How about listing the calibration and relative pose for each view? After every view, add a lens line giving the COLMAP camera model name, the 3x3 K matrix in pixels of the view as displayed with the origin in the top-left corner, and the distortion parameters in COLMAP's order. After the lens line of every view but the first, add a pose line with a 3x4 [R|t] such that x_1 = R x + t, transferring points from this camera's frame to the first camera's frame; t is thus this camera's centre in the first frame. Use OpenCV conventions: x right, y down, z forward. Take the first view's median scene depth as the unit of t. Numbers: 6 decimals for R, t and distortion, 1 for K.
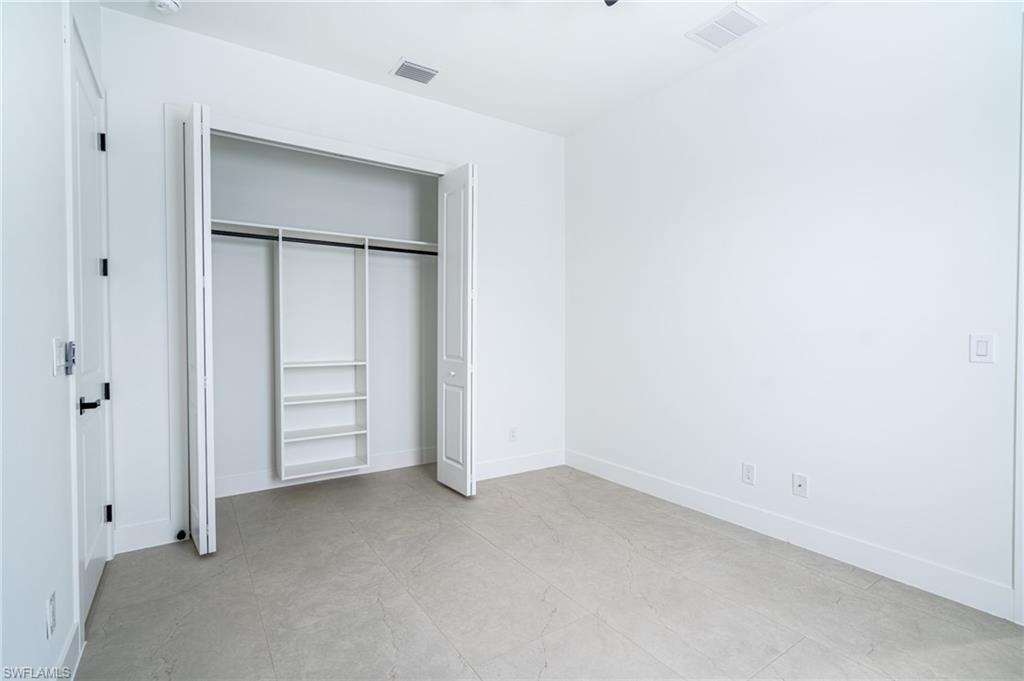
lens RADIAL K [[480.4, 0, 507.8], [0, 480.4, 327.5], [0, 0, 1]] dist [-0.003735, 0.003608]
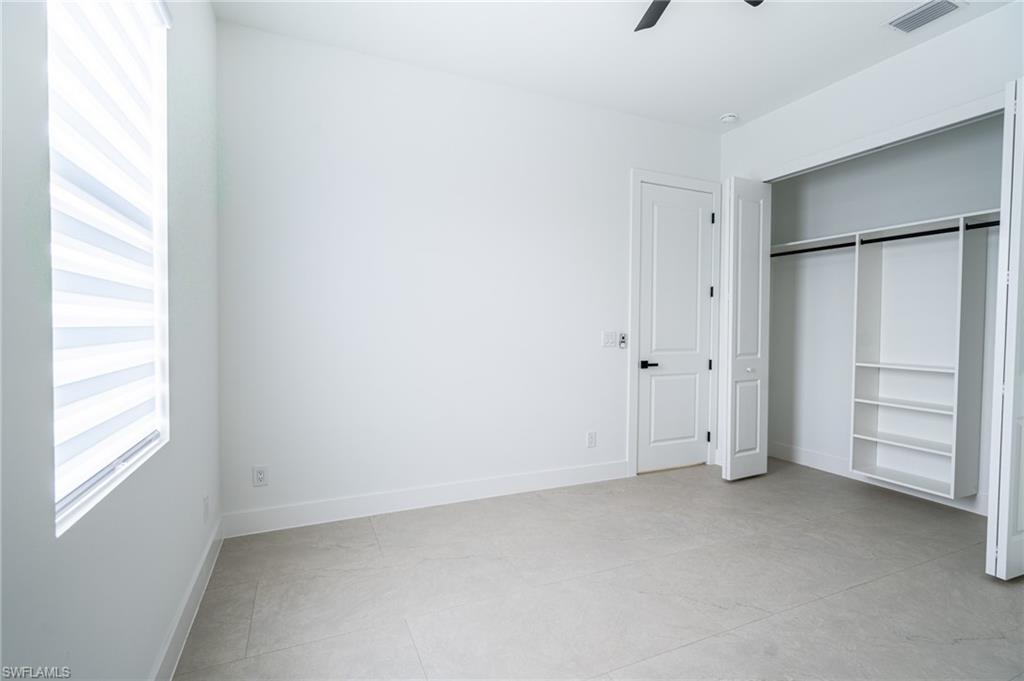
lens RADIAL K [[480.4, 0, 515.0], [0, 480.4, 332.9], [0, 0, 1]] dist [-0.003735, 0.003608]
pose [[-0.172824, 0.010781, -0.984894, 0.814792], [-0.006416, 0.999907, 0.012071, 0.003537], [0.984932, 0.008405, -0.172739, 0.524497]]
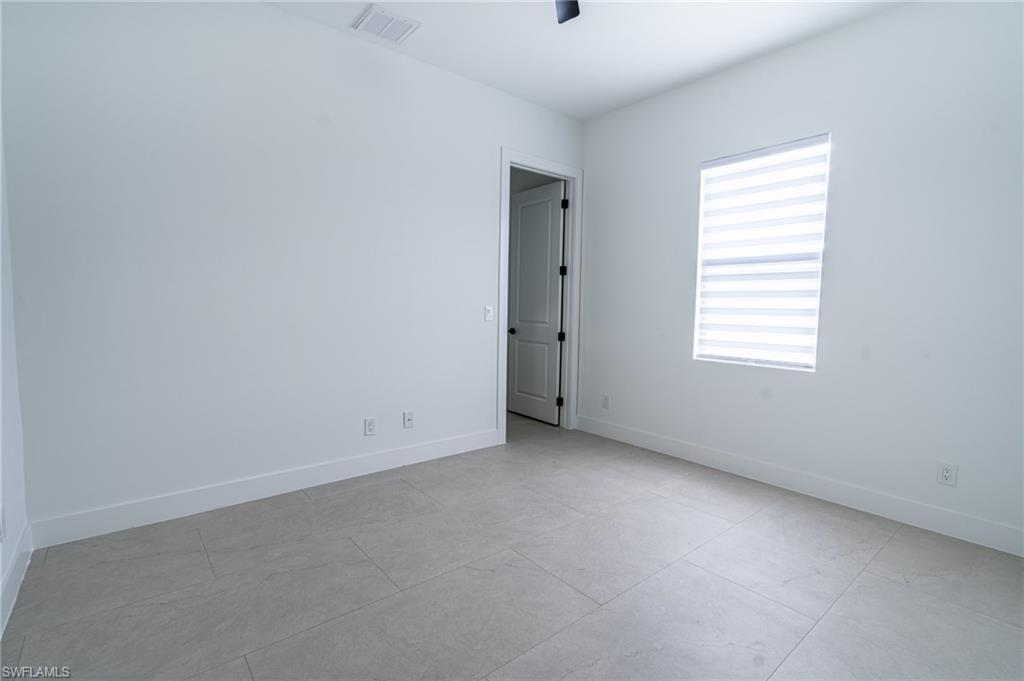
lens RADIAL K [[480.4, 0, 513.7], [0, 480.4, 344.2], [0, 0, 1]] dist [-0.003735, 0.003608]
pose [[-0.103175, -0.084518, 0.991066, -0.653981], [-0.019050, 0.996369, 0.082987, 0.006386], [-0.994481, -0.010317, -0.104410, 0.781652]]
